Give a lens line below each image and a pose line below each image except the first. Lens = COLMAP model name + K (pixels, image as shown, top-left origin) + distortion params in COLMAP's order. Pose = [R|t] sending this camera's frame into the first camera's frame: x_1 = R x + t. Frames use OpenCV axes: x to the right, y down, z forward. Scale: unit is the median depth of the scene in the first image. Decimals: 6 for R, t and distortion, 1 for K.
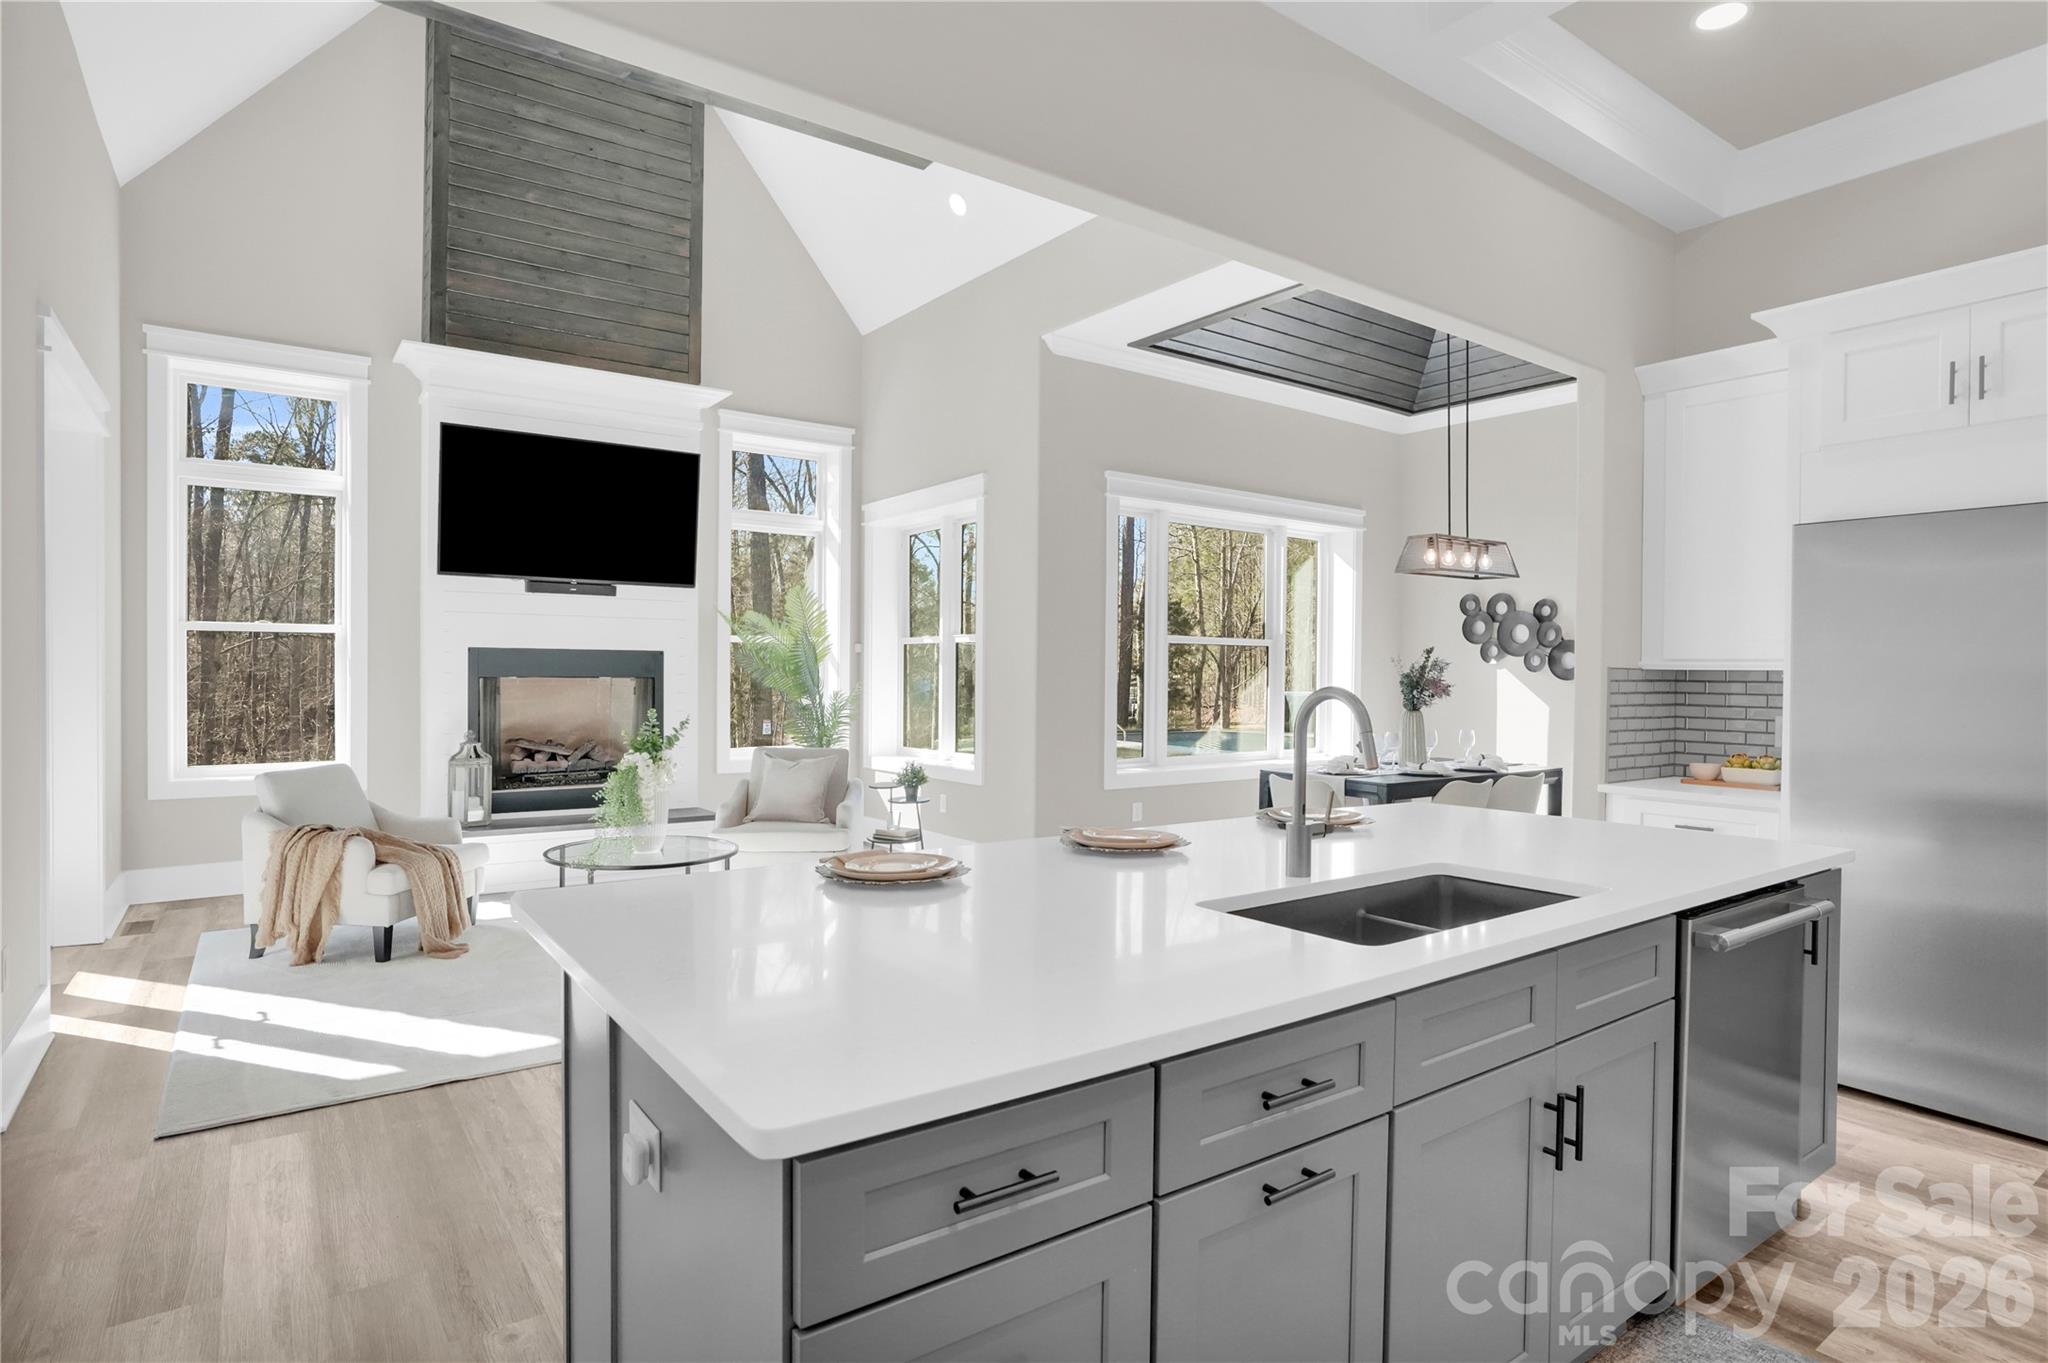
lens RADIAL K [[1044.5, 0, 1020.1], [0, 1044.5, 670.3], [0, 0, 1]] dist [-0.006841, 0.000405]
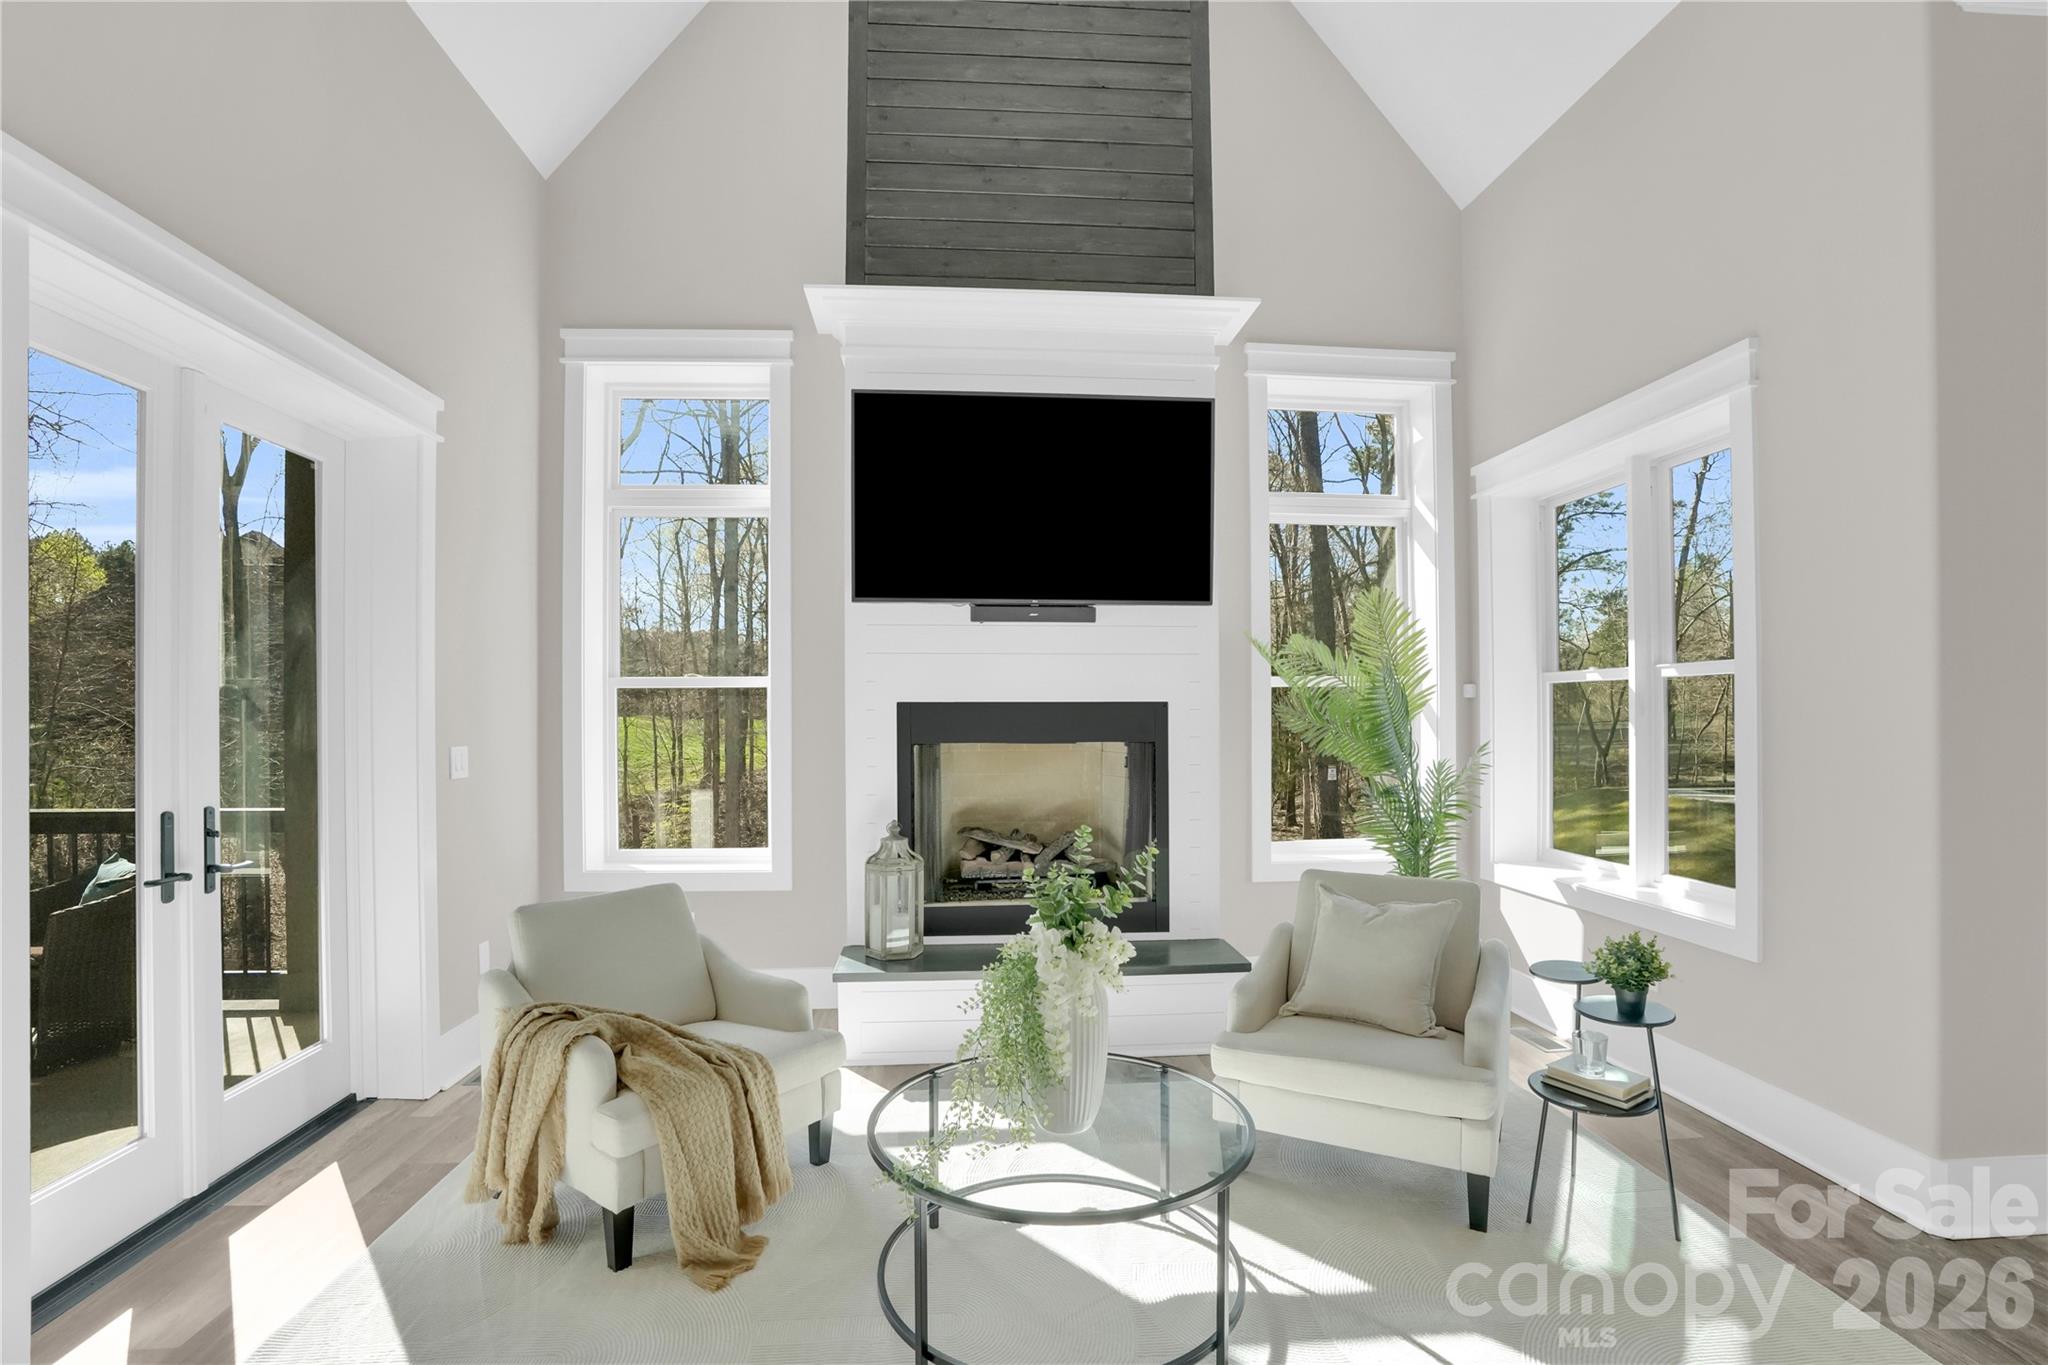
lens RADIAL K [[972.5, 0, 1014.8], [0, 972.5, 691.6], [0, 0, 1]] dist [-0.056878, 0.018974]
pose [[0.847795, -0.021158, -0.529902, -0.097480], [0.009217, 0.999641, -0.025167, -0.010685], [0.530244, 0.016453, 0.847685, 0.432650]]
